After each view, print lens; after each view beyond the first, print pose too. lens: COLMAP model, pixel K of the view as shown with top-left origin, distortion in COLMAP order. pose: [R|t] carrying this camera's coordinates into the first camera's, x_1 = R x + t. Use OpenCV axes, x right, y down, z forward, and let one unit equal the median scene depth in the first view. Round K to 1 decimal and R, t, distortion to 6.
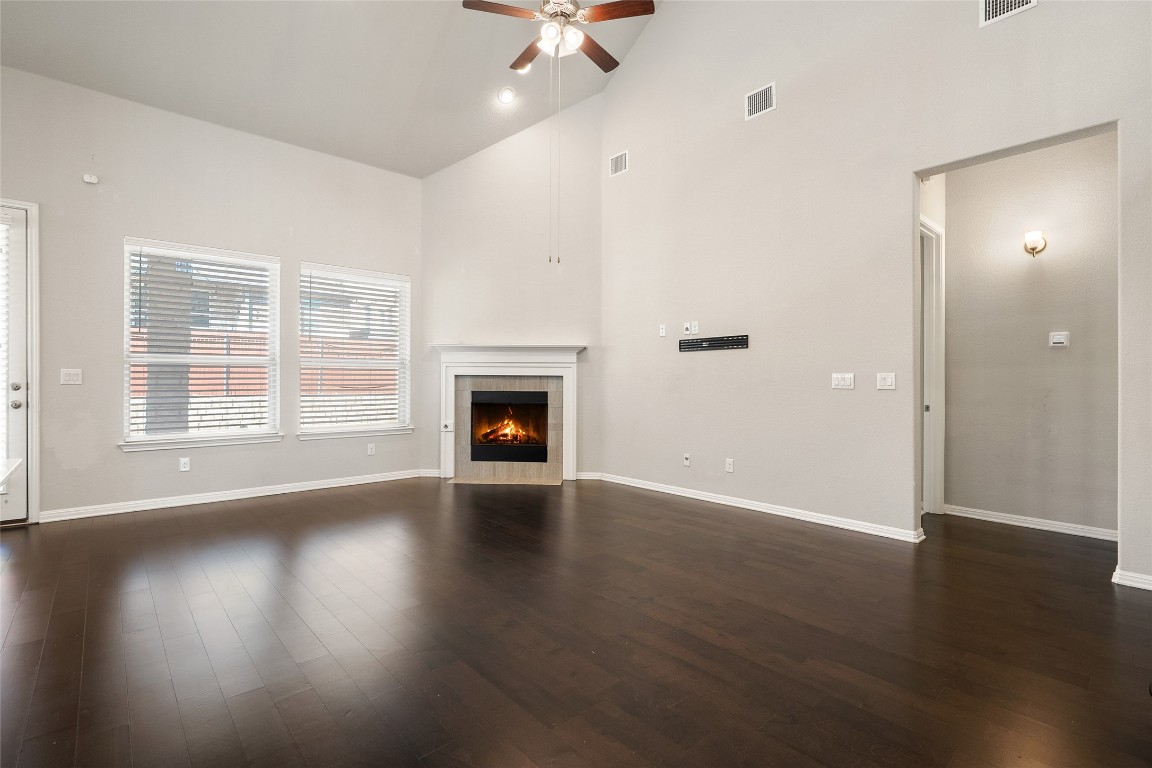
lens RADIAL K [[529.8, 0, 574.6], [0, 529.8, 380.5], [0, 0, 1]] dist [0.000392, -0.001189]
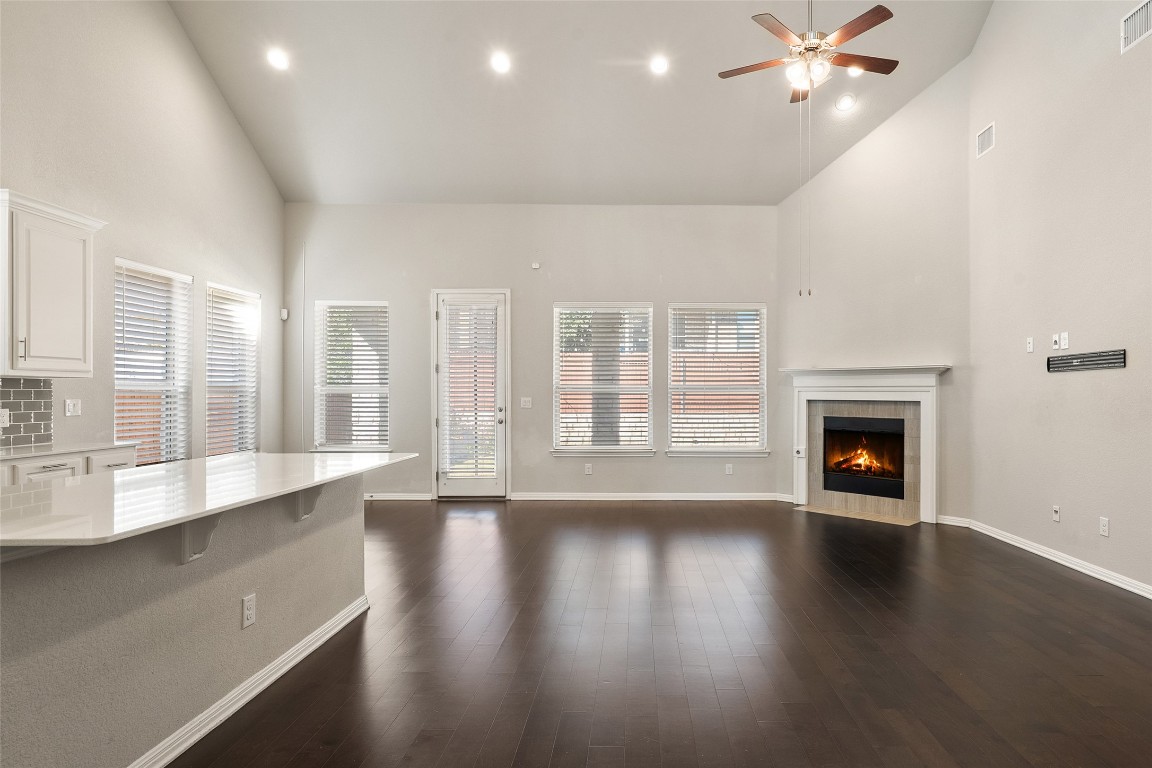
lens RADIAL K [[610.5, 0, 635.3], [0, 610.5, 396.7], [0, 0, 1]] dist [0.006772, 0.002672]
pose [[0.753554, -0.001862, -0.657384, 0.282654], [0.001858, 0.999998, -0.000703, -0.016342], [0.657384, -0.000691, 0.753556, -0.056651]]
